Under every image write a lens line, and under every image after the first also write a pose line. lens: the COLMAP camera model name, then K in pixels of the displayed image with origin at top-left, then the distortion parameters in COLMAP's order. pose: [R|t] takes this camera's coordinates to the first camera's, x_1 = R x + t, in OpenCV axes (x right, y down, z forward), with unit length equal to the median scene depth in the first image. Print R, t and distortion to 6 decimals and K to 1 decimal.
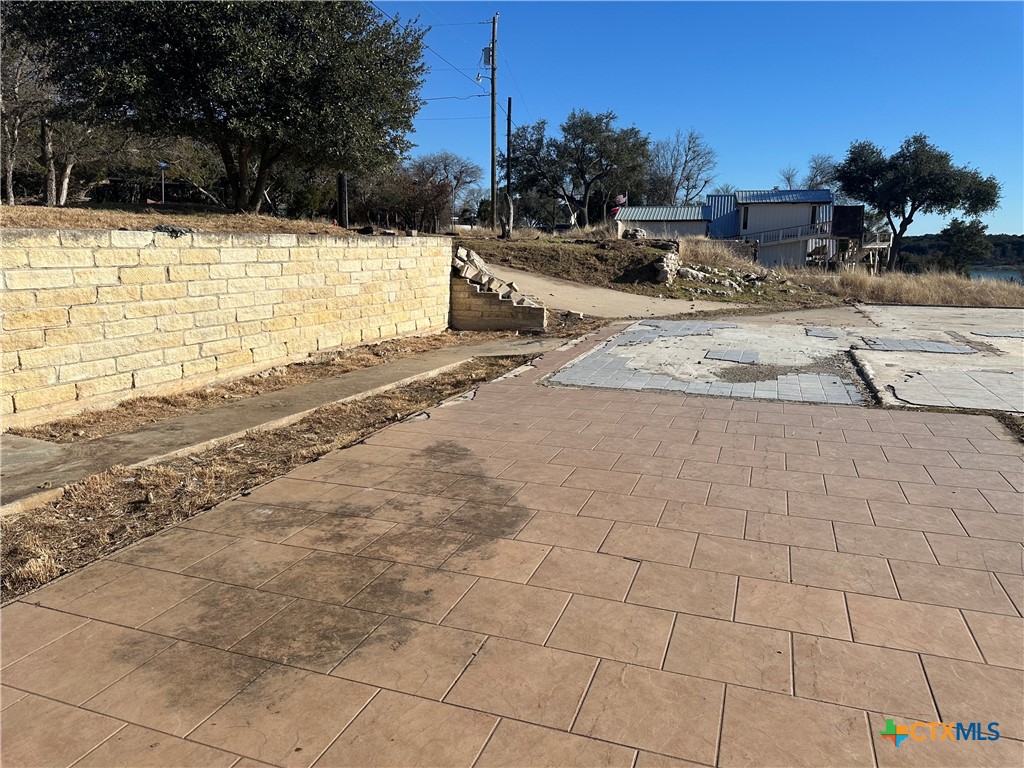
lens RADIAL K [[713.9, 0, 509.7], [0, 713.9, 387.3], [0, 0, 1]] dist [0.090273, -0.113152]
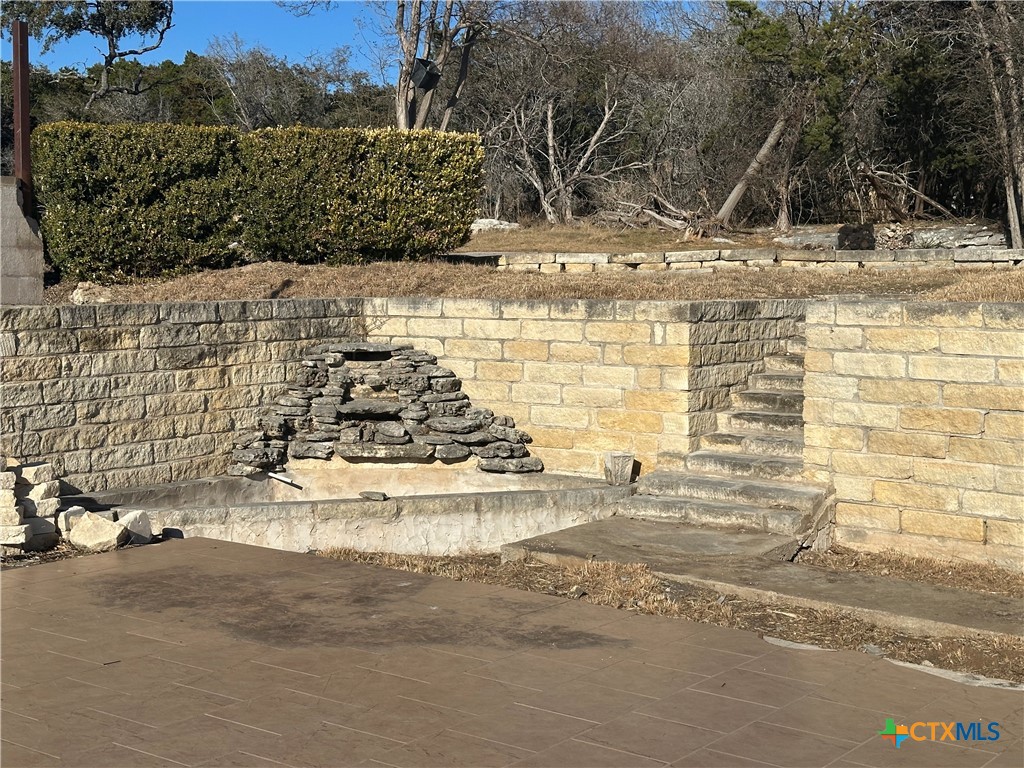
lens RADIAL K [[1413.5, 0, 481.6], [0, 1413.5, 365.0], [0, 0, 1]] dist [0.133313, -0.056967]
pose [[-0.285298, 0.051269, -0.957067, 0.886213], [-0.195652, 0.974426, 0.110522, -0.216361], [0.938256, 0.218784, -0.267971, 0.918751]]
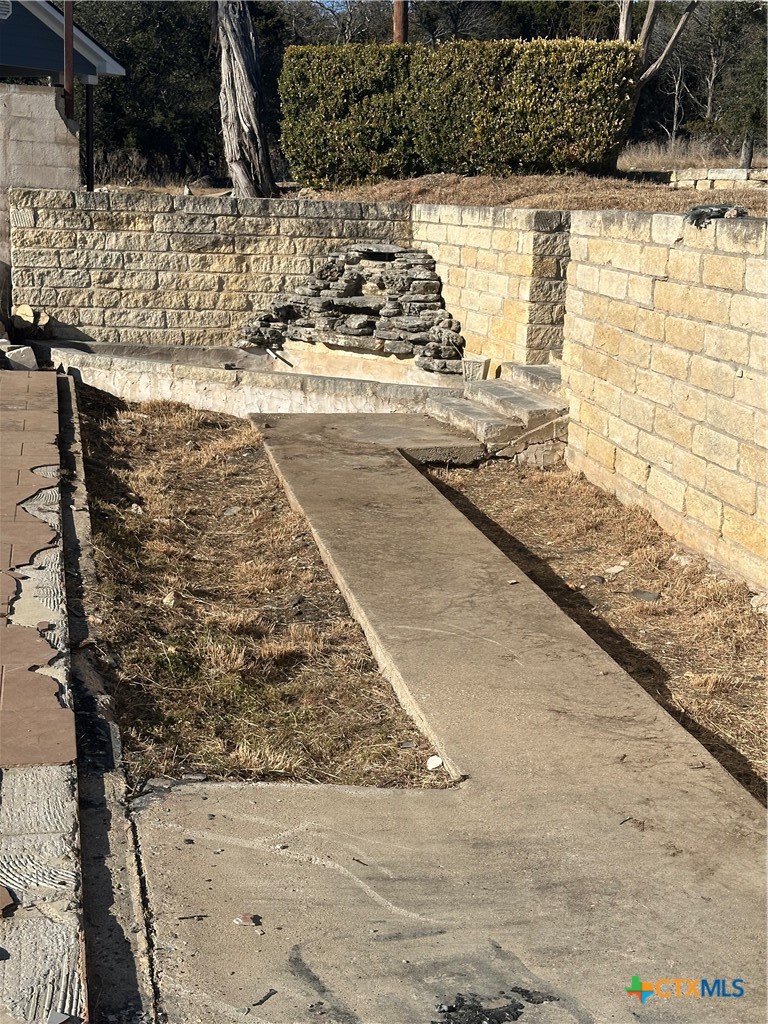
lens RADIAL K [[1413.5, 0, 399.3], [0, 1413.5, 509.8], [0, 0, 1]] dist [0.133313, -0.056967]
pose [[-0.832401, 0.076505, -0.548867, 0.296462], [-0.157237, 0.917117, 0.366296, -0.407563], [0.531399, 0.391208, -0.751380, 1.946659]]
